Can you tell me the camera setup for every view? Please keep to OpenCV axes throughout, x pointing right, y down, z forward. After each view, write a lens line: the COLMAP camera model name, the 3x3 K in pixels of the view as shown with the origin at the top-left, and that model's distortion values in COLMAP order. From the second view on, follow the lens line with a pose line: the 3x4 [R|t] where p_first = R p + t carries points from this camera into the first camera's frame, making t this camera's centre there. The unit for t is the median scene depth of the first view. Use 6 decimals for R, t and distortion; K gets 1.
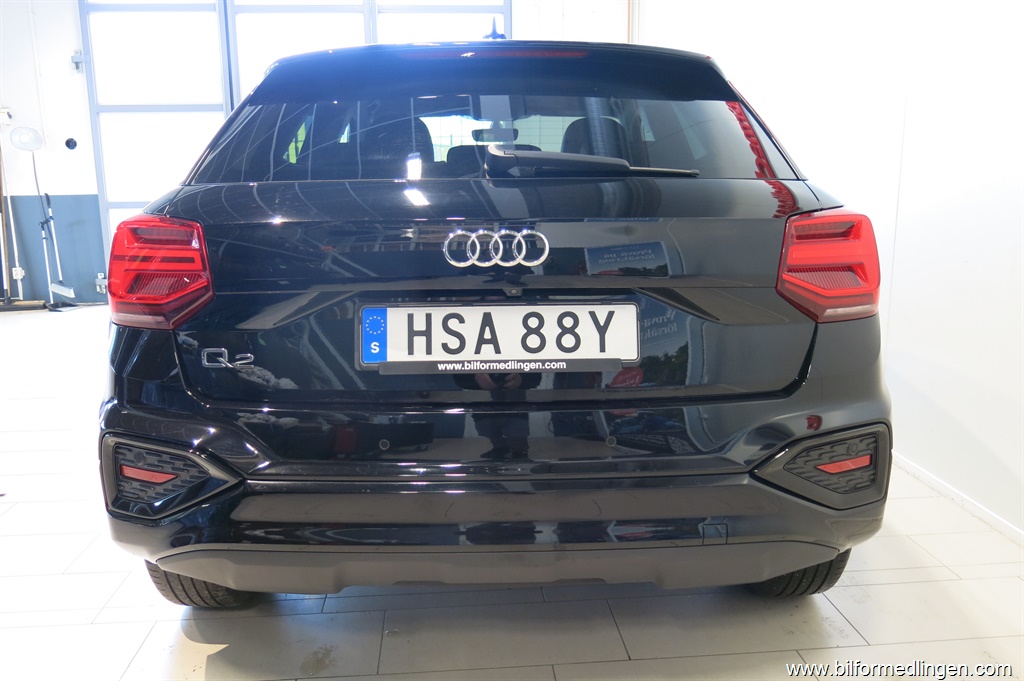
lens RADIAL K [[860.9, 0, 512.7], [0, 860.9, 345.2], [0, 0, 1]] dist [-0.013256, -0.000083]
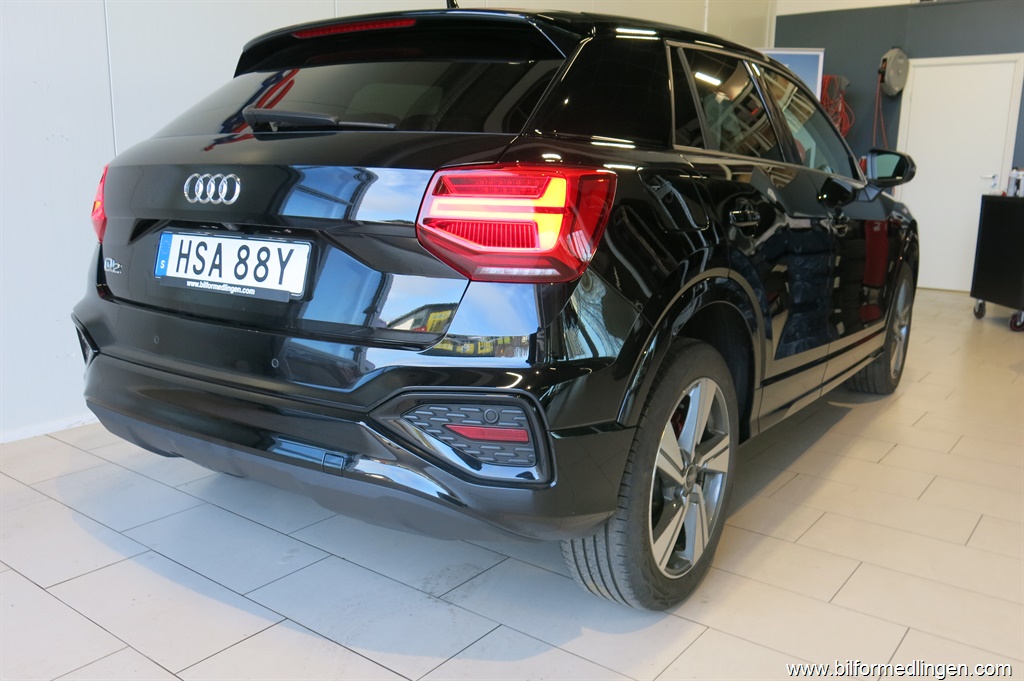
lens RADIAL K [[860.9, 0, 508.0], [0, 860.9, 339.1], [0, 0, 1]] dist [-0.013256, -0.000083]
pose [[0.807896, 0.127572, -0.575352, 1.012049], [-0.140888, 0.989789, 0.021632, 0.012661], [0.572237, 0.063583, 0.817620, 0.251703]]
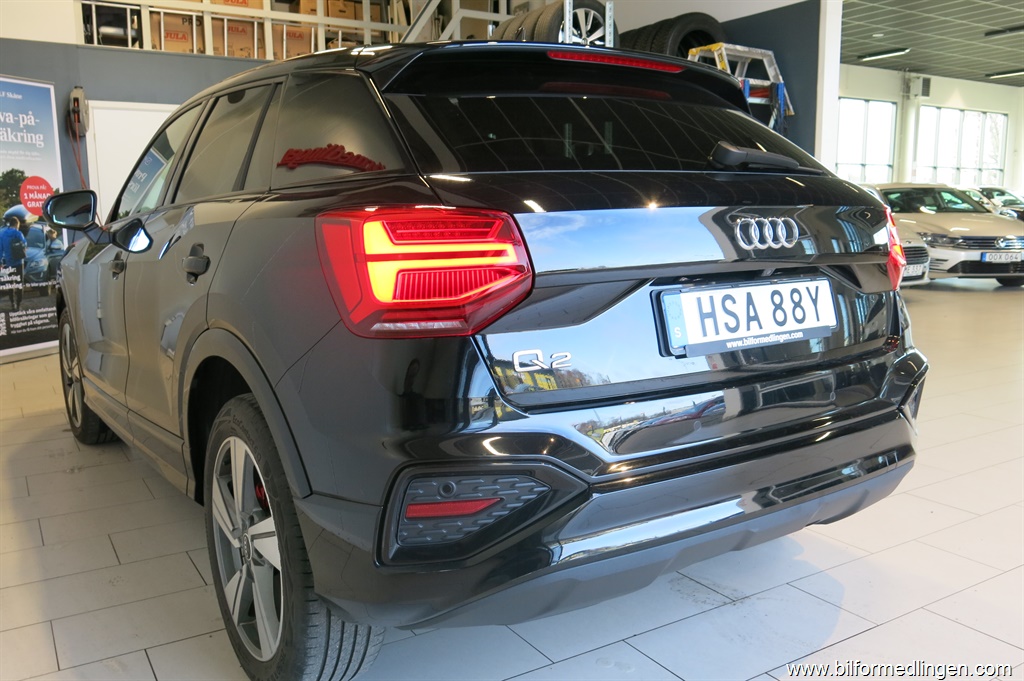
lens RADIAL K [[860.9, 0, 511.1], [0, 860.9, 340.8], [0, 0, 1]] dist [-0.013256, -0.000083]
pose [[0.832740, -0.084916, 0.547114, -0.880945], [0.123724, 0.991720, -0.034394, 0.023025], [-0.539664, 0.096333, 0.836351, 0.258091]]
